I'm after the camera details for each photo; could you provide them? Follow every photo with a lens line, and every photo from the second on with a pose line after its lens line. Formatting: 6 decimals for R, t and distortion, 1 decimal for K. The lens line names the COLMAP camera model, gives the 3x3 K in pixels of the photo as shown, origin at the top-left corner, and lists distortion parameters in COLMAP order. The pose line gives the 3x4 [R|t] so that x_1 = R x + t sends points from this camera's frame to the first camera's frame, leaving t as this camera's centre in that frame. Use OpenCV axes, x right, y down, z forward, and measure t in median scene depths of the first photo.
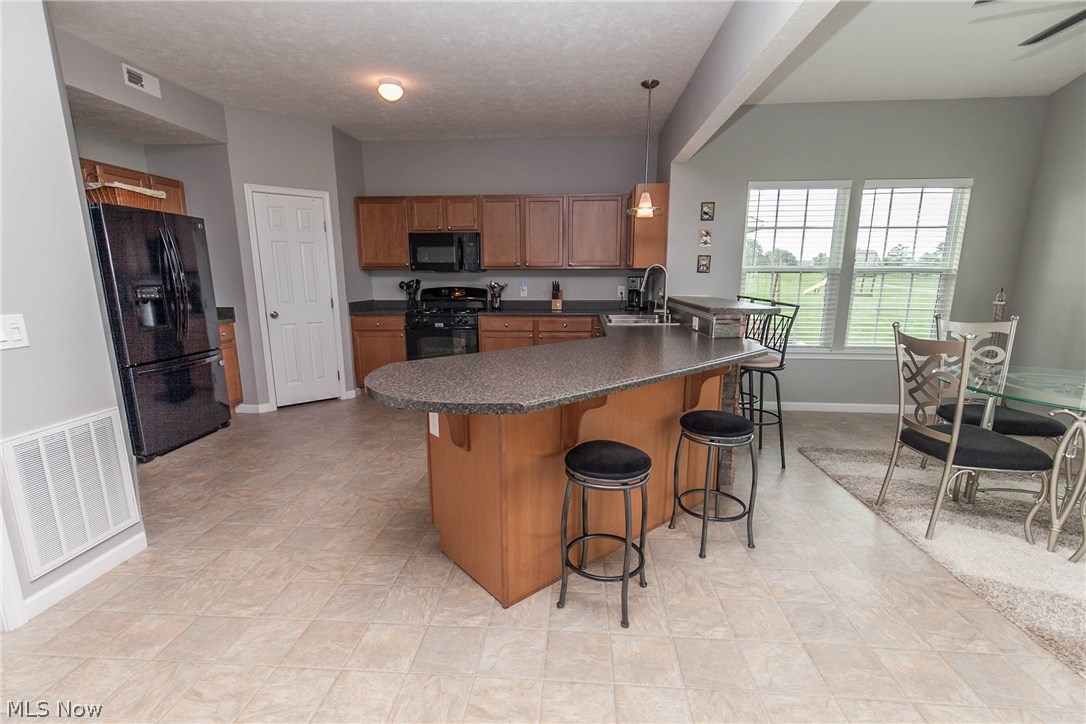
lens RADIAL K [[490.3, 0, 541.6], [0, 490.3, 370.7], [0, 0, 1]] dist [0.006232, -0.003278]
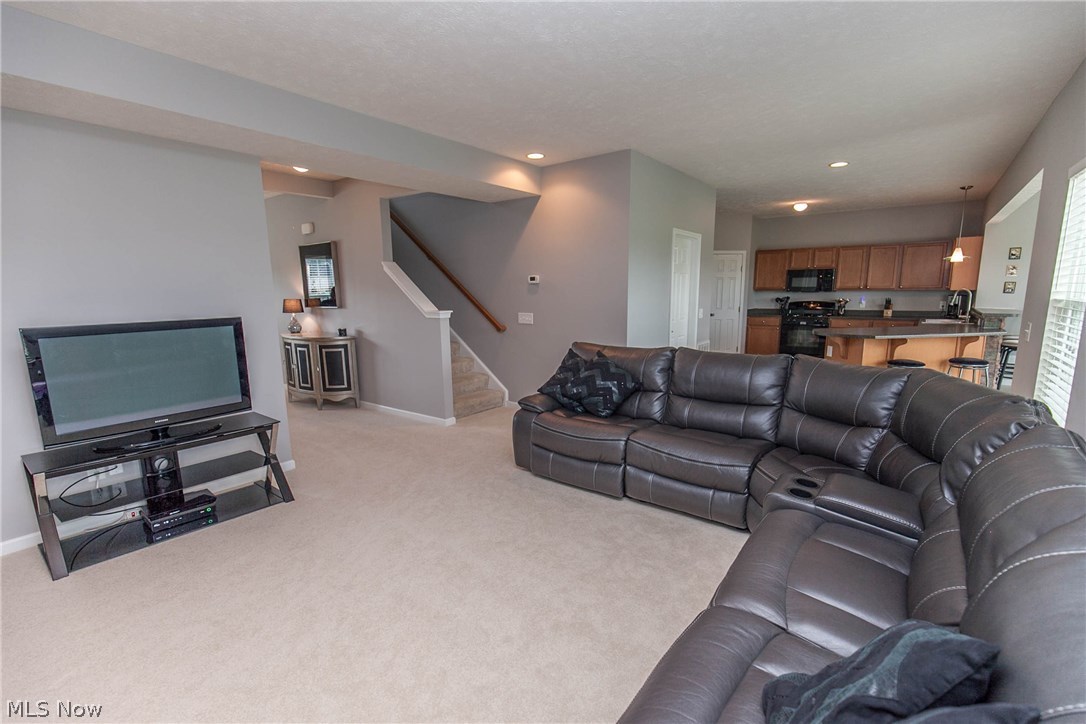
lens RADIAL K [[490.3, 0, 536.9], [0, 490.3, 372.9], [0, 0, 1]] dist [0.006232, -0.003278]
pose [[0.837236, 0.087099, -0.539861, -0.050343], [-0.097217, 0.995215, 0.009795, 0.175523], [0.538131, 0.044283, 0.841697, -1.070225]]
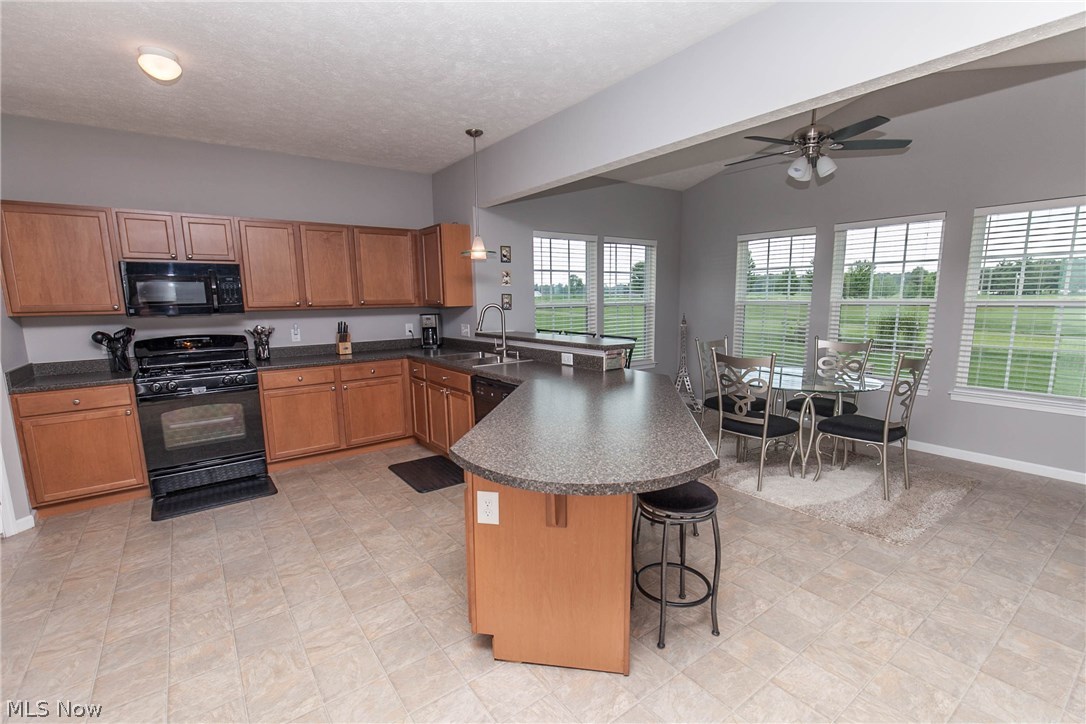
lens RADIAL K [[490.3, 0, 546.7], [0, 490.3, 371.1], [0, 0, 1]] dist [0.006232, -0.003278]
pose [[0.754565, -0.108343, 0.647220, -0.323451], [0.139669, 0.990194, 0.002922, -0.057553], [-0.641190, 0.088192, 0.762298, 0.132923]]
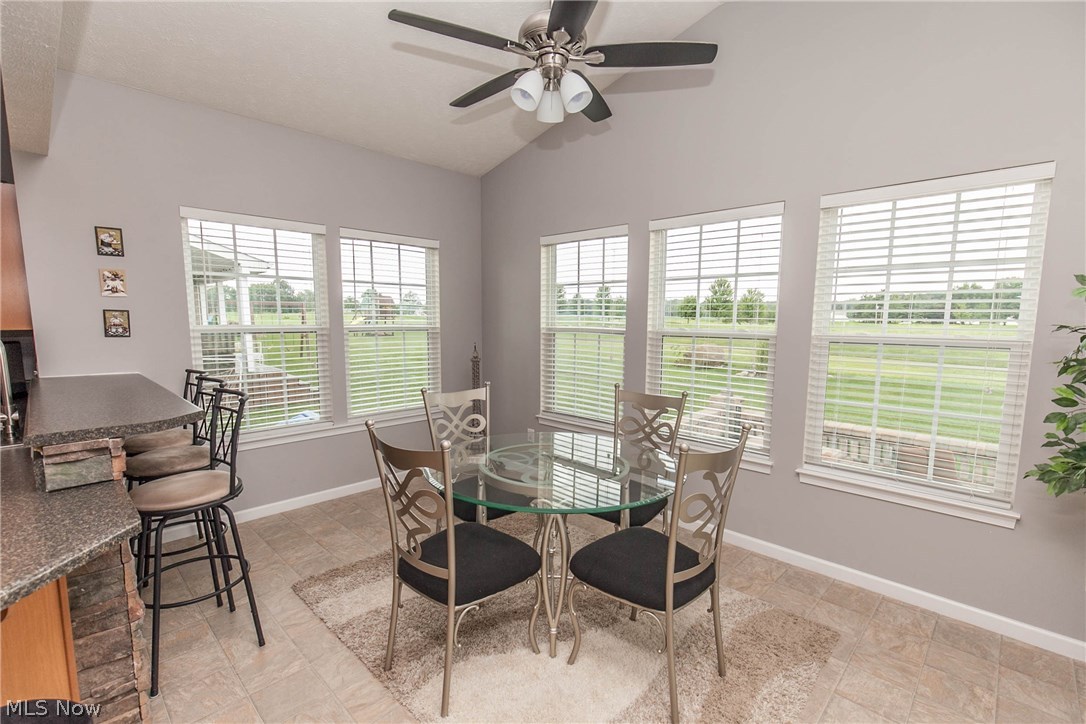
lens RADIAL K [[490.3, 0, 548.5], [0, 490.3, 371.8], [0, 0, 1]] dist [0.006232, -0.003278]
pose [[0.631655, -0.083755, 0.770712, 0.191547], [0.145051, 0.989359, -0.011364, -0.069592], [-0.761559, 0.118971, 0.637082, 0.187036]]
